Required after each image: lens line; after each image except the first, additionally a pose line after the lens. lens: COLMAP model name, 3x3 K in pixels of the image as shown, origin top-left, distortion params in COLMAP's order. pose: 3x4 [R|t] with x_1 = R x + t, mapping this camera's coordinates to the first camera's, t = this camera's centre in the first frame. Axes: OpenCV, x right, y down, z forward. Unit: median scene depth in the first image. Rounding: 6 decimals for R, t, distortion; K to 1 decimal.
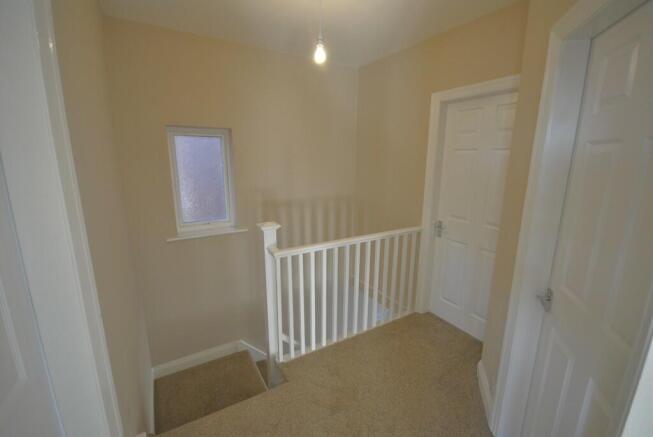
lens RADIAL K [[290.9, 0, 326.5], [0, 290.9, 218.5], [0, 0, 1]] dist [0.013553, -0.000154]
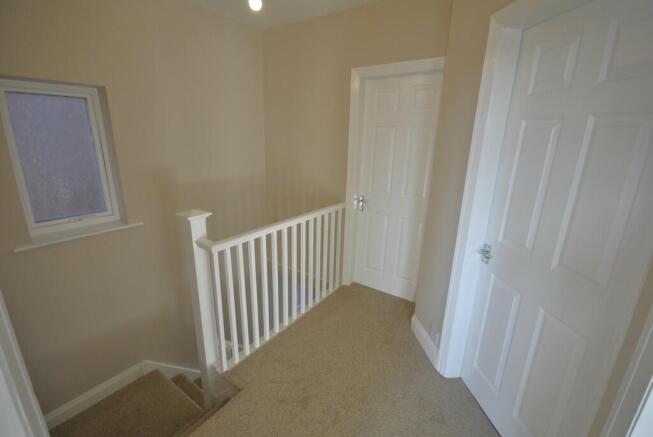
lens RADIAL K [[290.9, 0, 326.5], [0, 290.9, 218.5], [0, 0, 1]] dist [0.013553, -0.000154]
pose [[0.910892, -0.096311, 0.401249, -0.179176], [0.069704, 0.994320, 0.080427, -0.003799], [-0.406716, -0.045292, 0.912431, 0.107470]]
